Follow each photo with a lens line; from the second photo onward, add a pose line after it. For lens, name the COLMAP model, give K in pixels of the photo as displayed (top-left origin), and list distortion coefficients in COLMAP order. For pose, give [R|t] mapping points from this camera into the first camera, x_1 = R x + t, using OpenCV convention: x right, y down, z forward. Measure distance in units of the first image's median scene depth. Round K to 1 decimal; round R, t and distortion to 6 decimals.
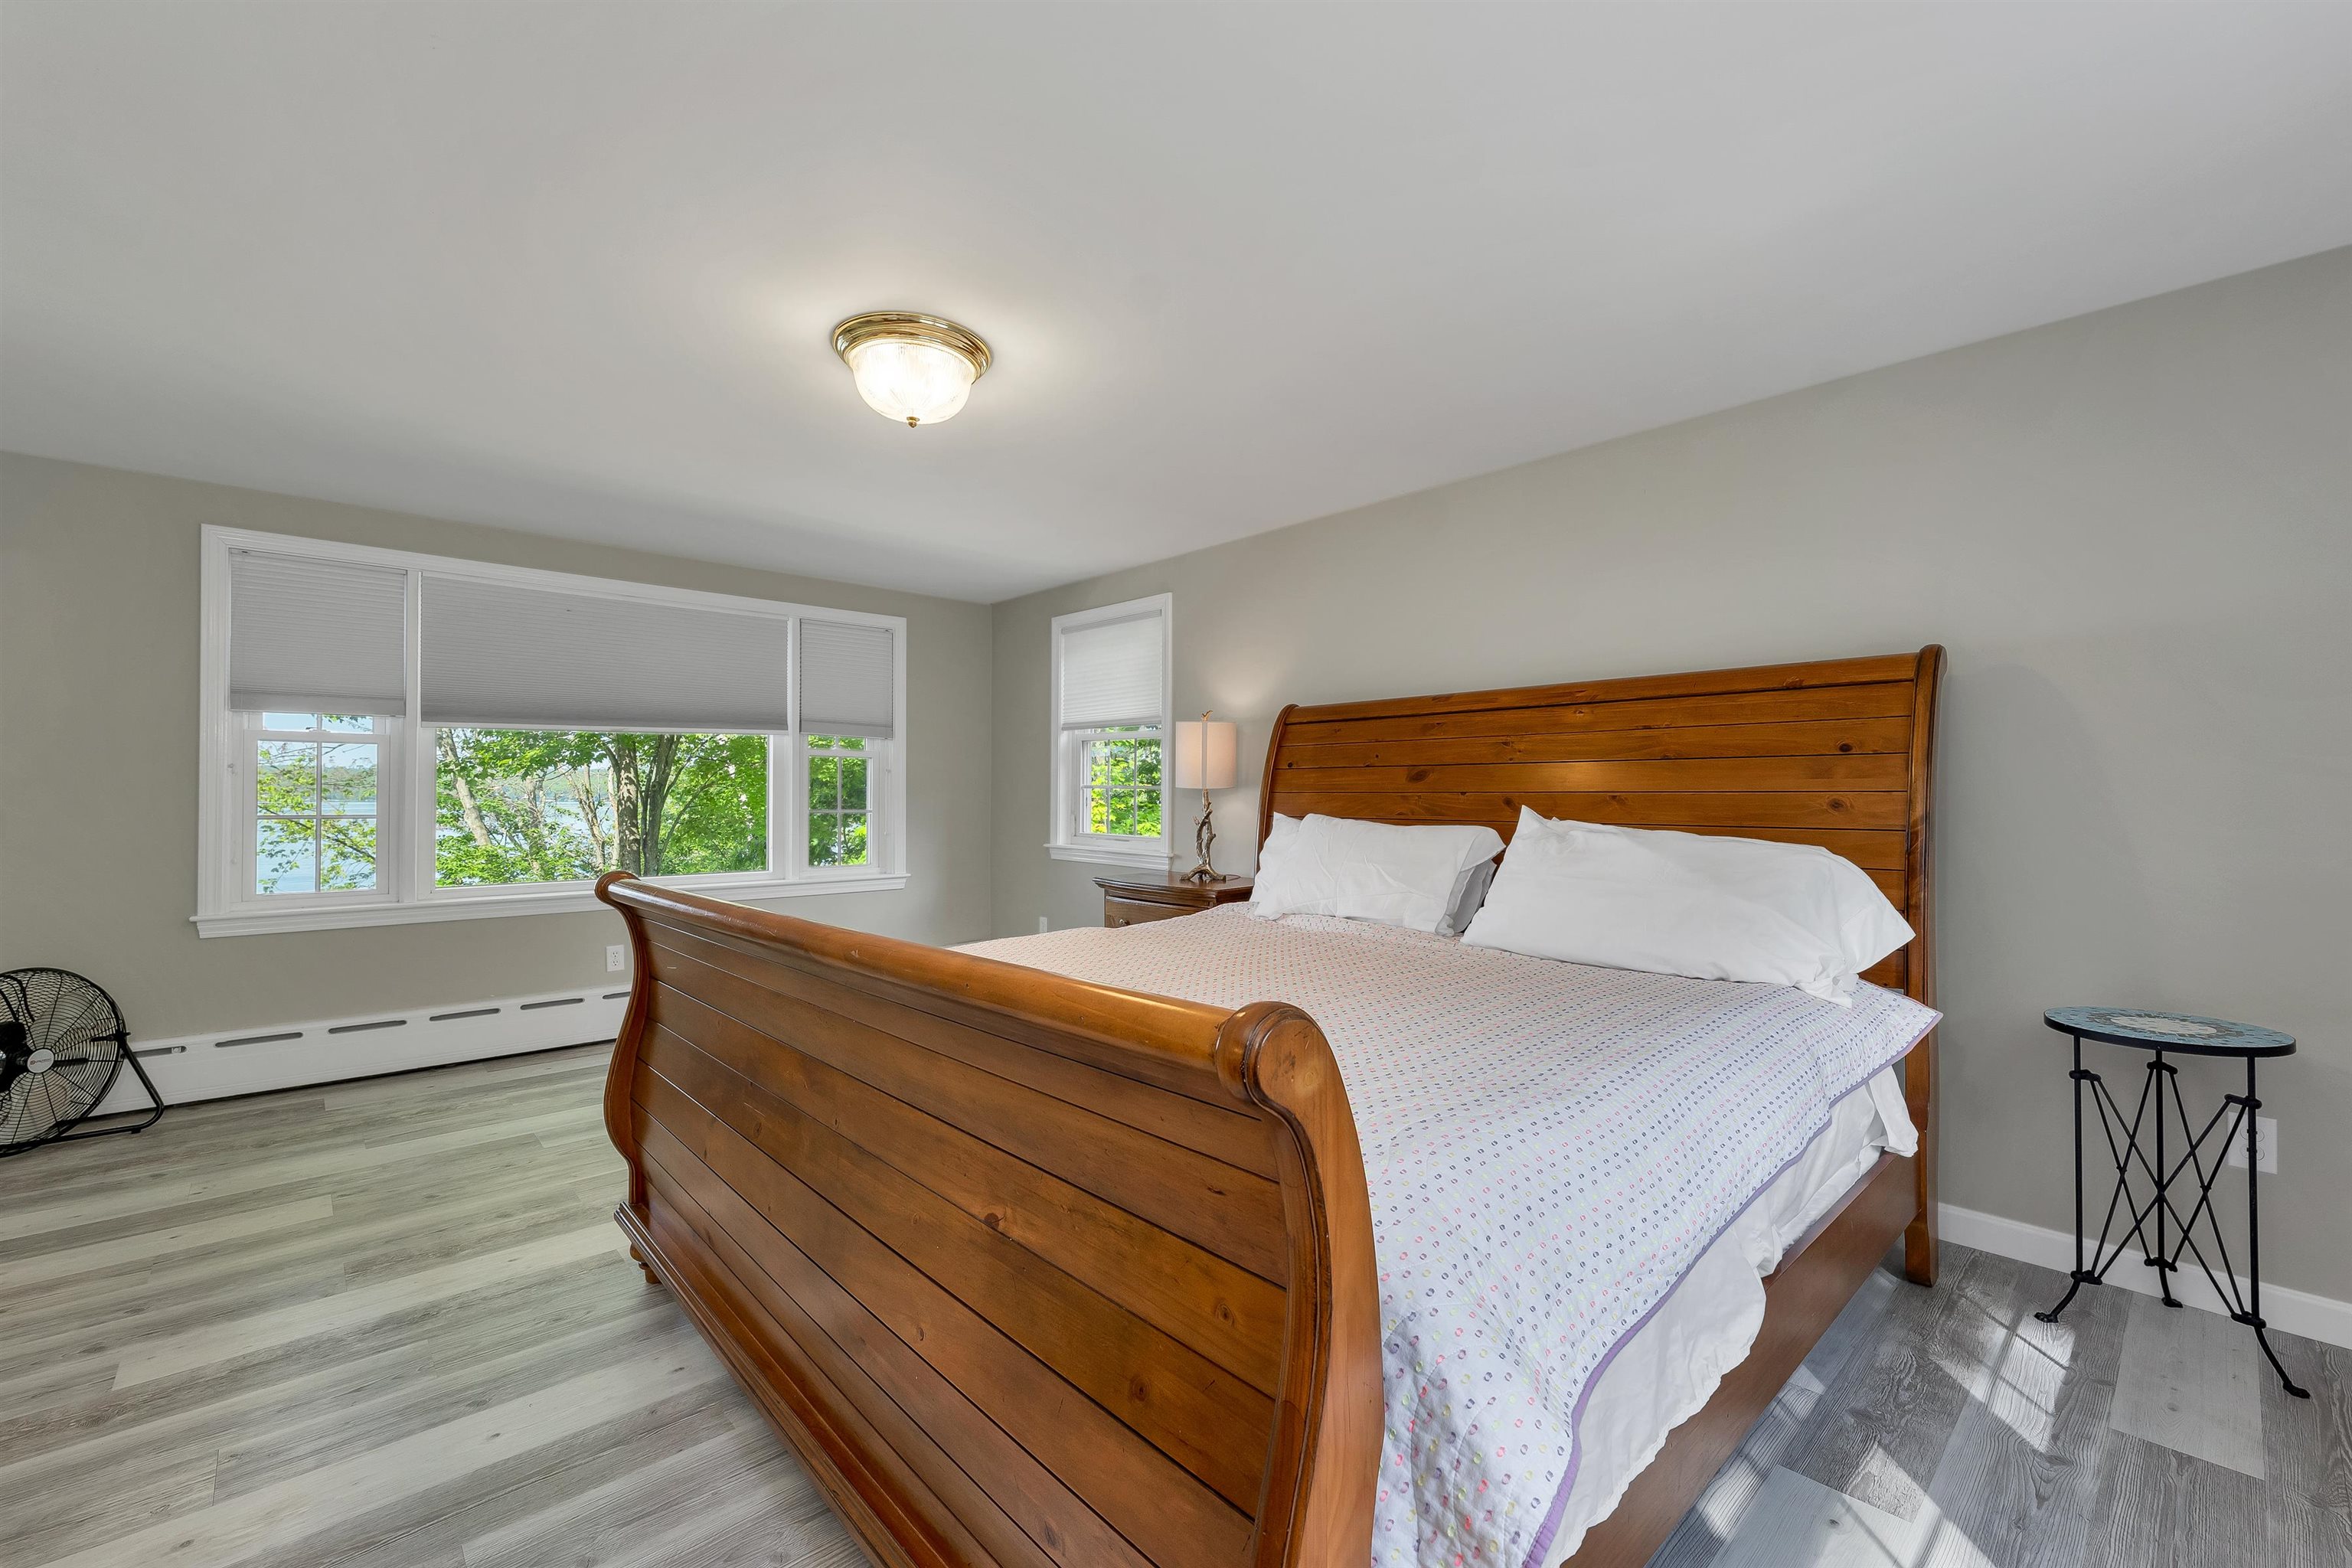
lens RADIAL K [[978.0, 0, 1179.2], [0, 978.0, 810.2], [0, 0, 1]] dist [-0.000921, -0.000075]
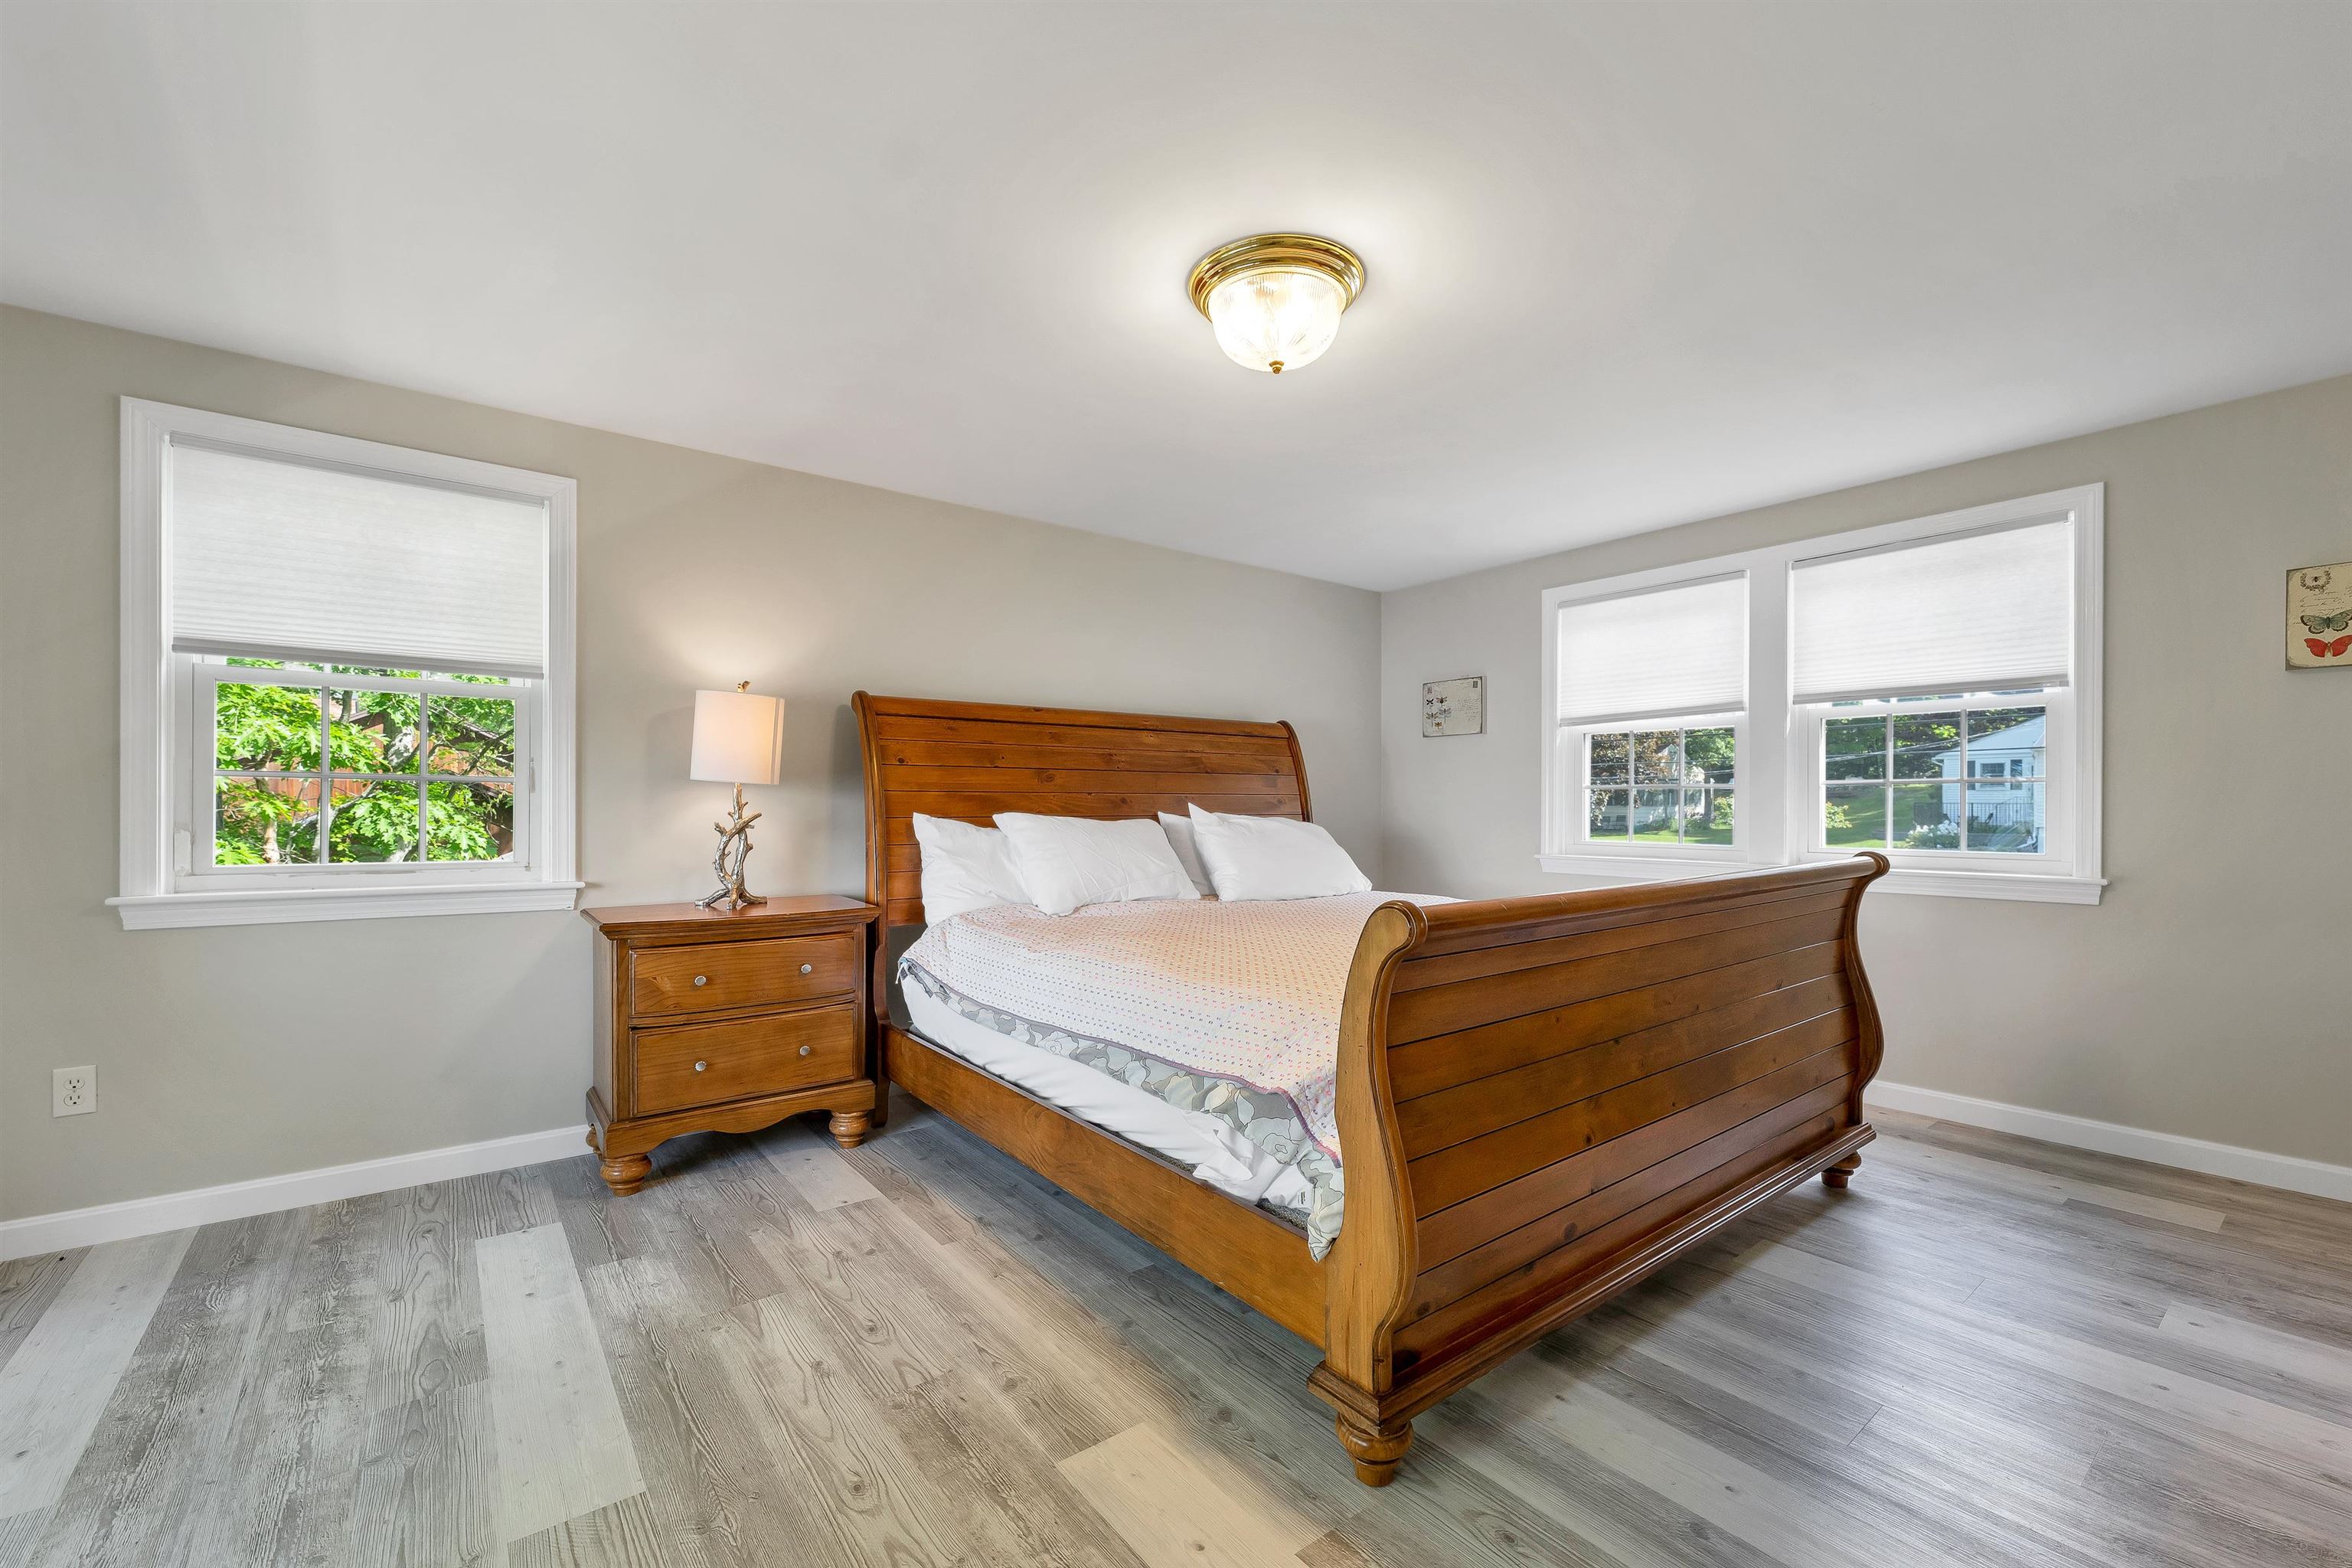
lens RADIAL K [[978.0, 0, 1179.2], [0, 978.0, 810.2], [0, 0, 1]] dist [-0.000921, -0.000075]
pose [[0.060351, -0.008501, 0.998141, -0.885522], [0.012689, 0.999889, 0.007749, -0.004102], [-0.998097, 0.012198, 0.060452, 0.785860]]
